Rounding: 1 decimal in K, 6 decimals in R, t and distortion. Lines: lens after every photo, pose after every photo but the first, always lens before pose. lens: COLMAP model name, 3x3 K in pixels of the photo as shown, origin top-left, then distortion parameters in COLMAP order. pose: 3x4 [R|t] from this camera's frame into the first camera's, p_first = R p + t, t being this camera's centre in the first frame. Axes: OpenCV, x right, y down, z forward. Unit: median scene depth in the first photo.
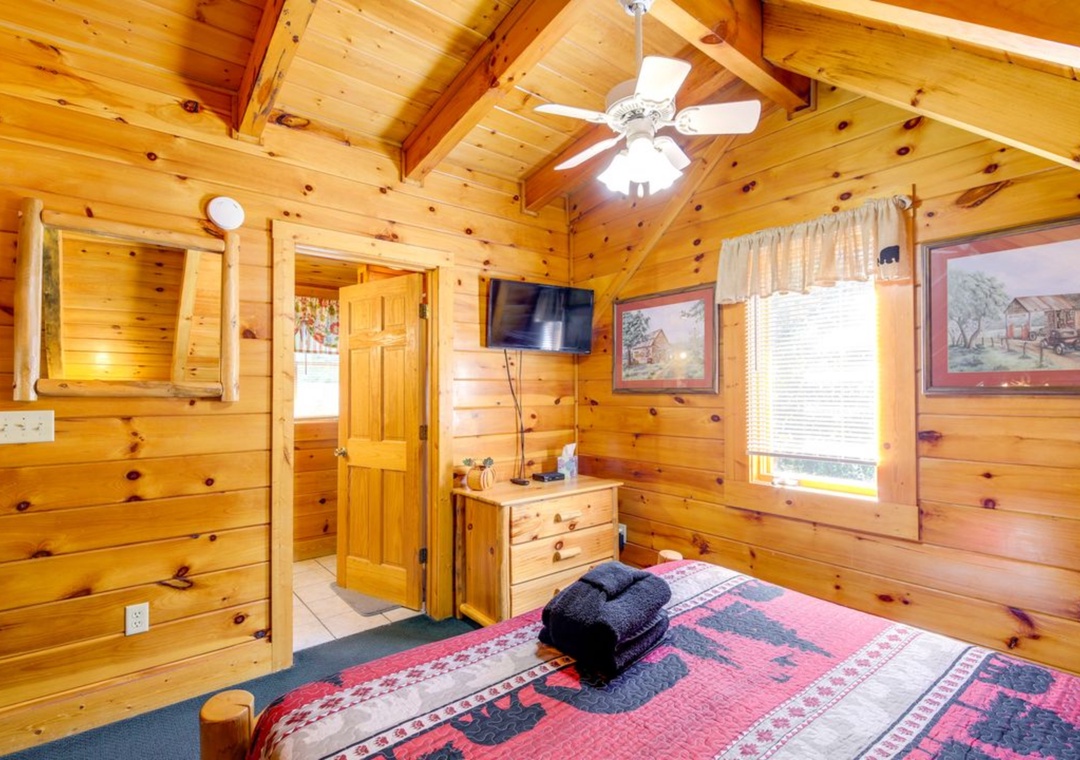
lens RADIAL K [[531.8, 0, 532.9], [0, 531.8, 389.7], [0, 0, 1]] dist [0.011359, -0.008418]
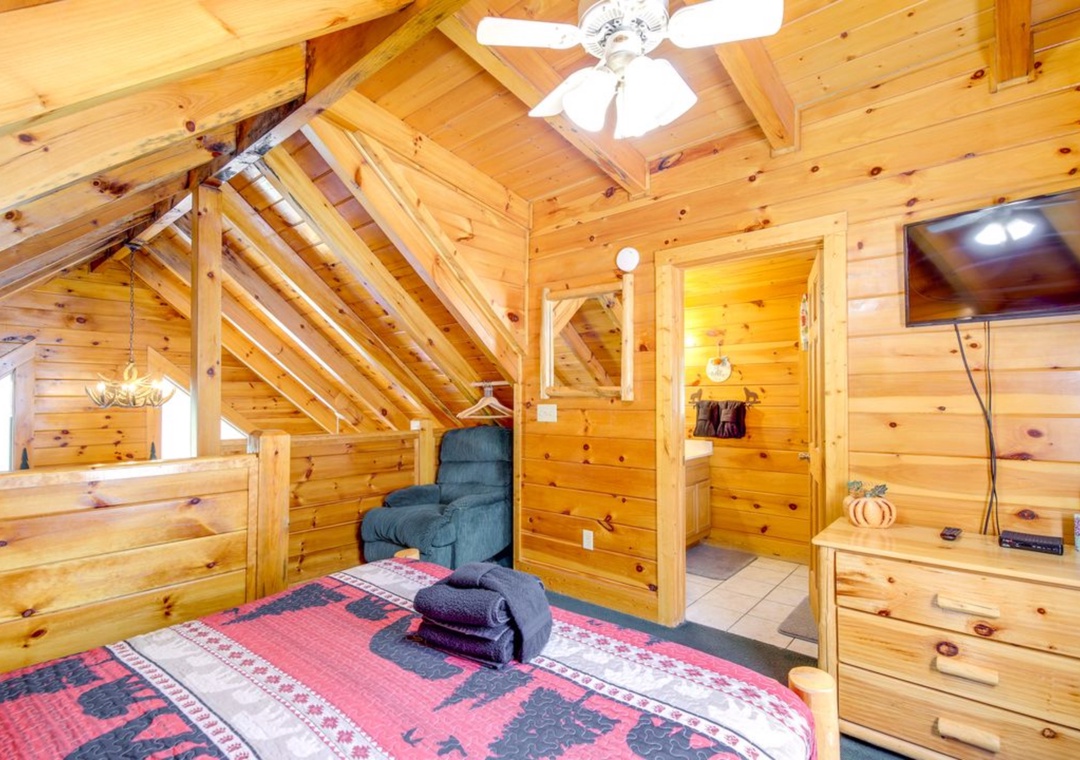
lens RADIAL K [[559.1, 0, 574.7], [0, 559.1, 394.8], [0, 0, 1]] dist [0.011679, -0.009940]
pose [[0.160167, -0.001471, -0.987089, 0.814034], [0.009931, 0.999951, 0.000121, 0.006174], [0.987040, -0.009822, 0.160174, 0.666091]]
